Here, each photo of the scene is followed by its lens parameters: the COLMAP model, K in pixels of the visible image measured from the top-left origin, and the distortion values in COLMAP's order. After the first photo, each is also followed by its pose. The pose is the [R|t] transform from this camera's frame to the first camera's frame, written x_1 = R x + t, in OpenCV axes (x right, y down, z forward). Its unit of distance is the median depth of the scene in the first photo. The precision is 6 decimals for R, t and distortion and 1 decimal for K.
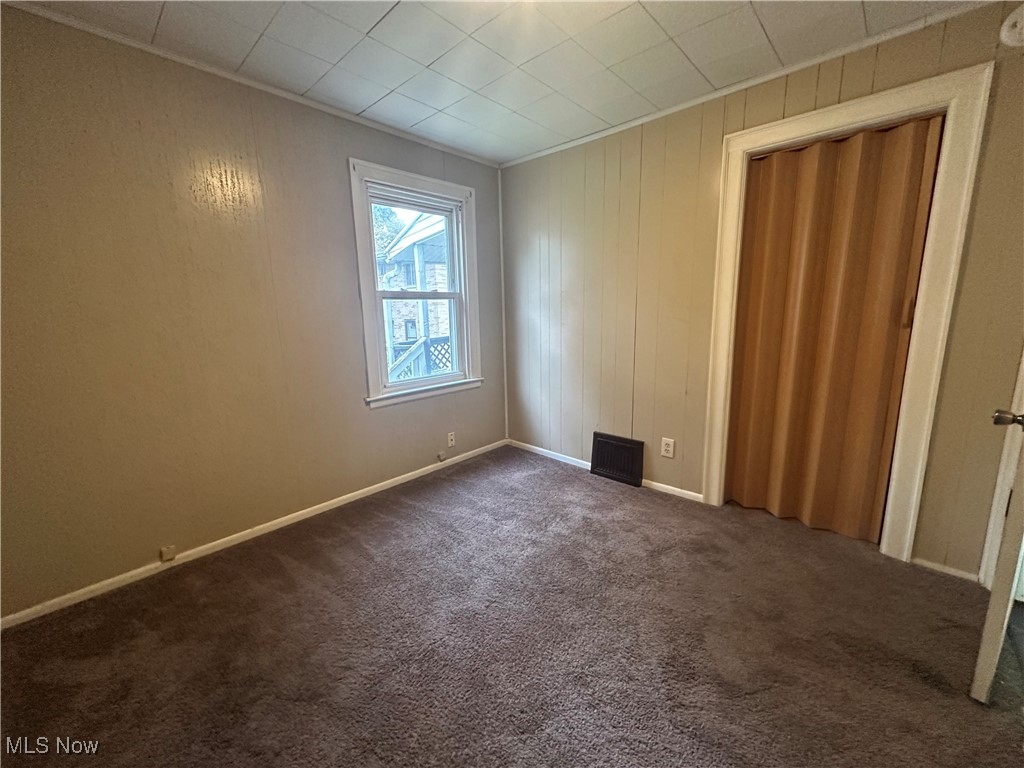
lens RADIAL K [[407.8, 0, 513.6], [0, 407.8, 385.3], [0, 0, 1]] dist [-0.001578, 0.000472]
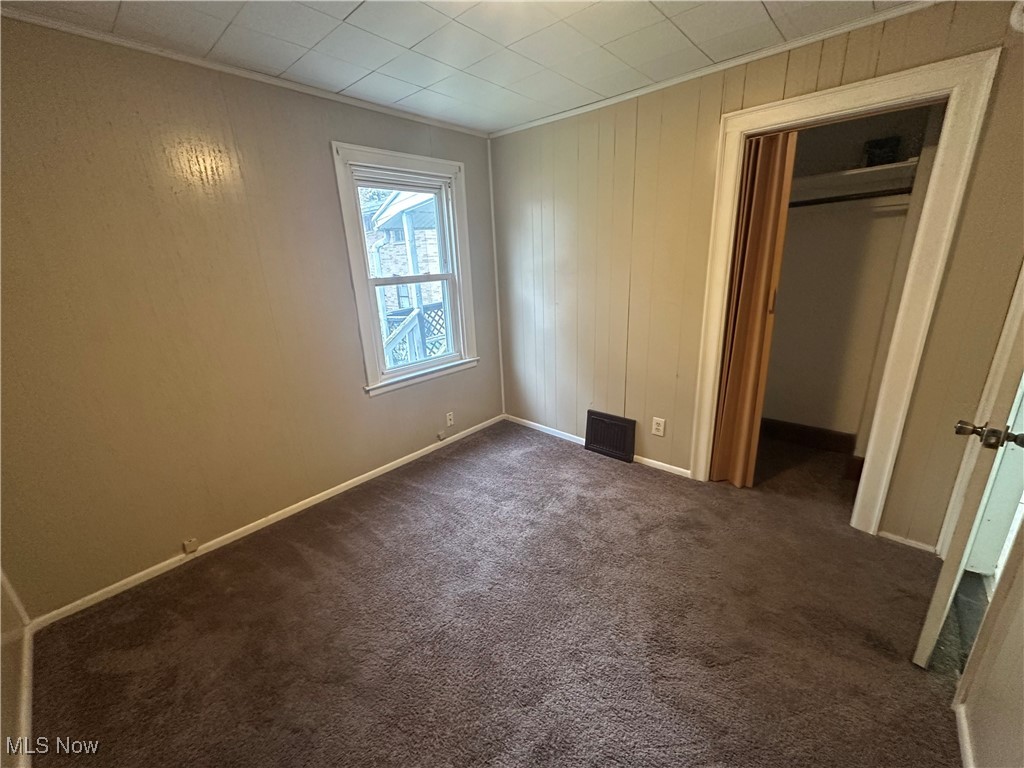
lens RADIAL K [[407.8, 0, 513.7], [0, 407.8, 385.3], [0, 0, 1]] dist [-0.001578, 0.000472]
pose [[0.999656, -0.024158, 0.010212, 0.000048], [0.022810, 0.992971, 0.116138, -0.107048], [-0.012945, -0.115865, 0.993181, -0.024677]]
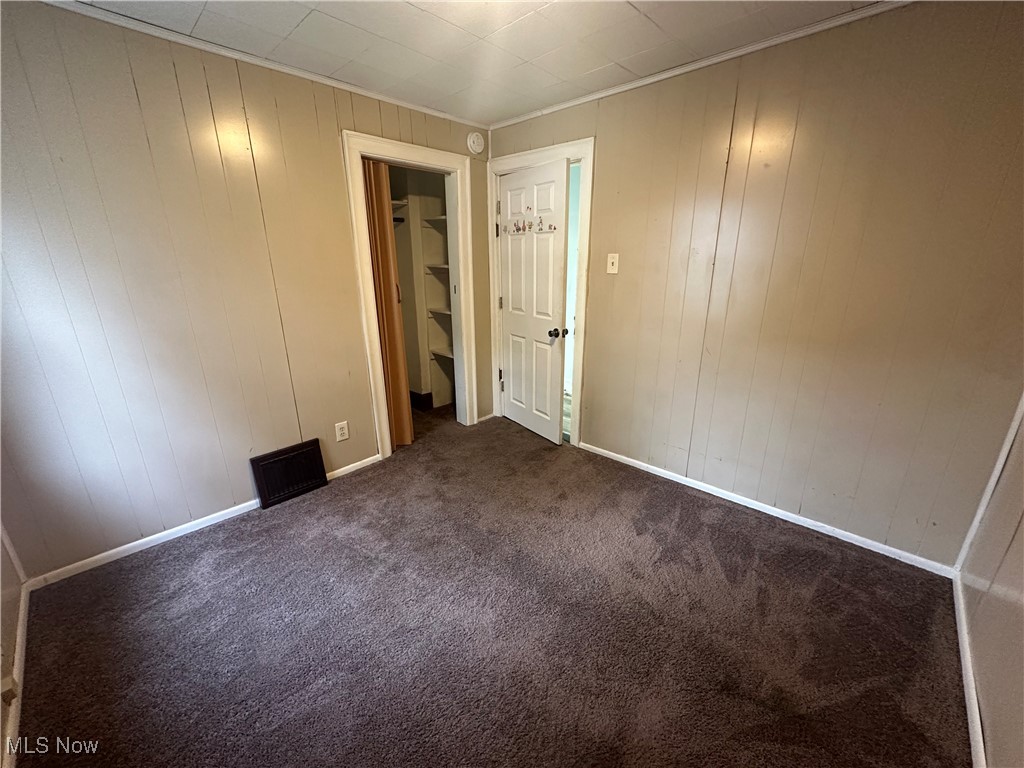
lens RADIAL K [[407.8, 0, 511.0], [0, 407.8, 383.6], [0, 0, 1]] dist [-0.001578, 0.000472]
pose [[0.016056, -0.281810, 0.959336, -0.727910], [0.189998, 0.942838, 0.273784, -0.204920], [-0.981653, 0.177876, 0.068681, 0.650483]]
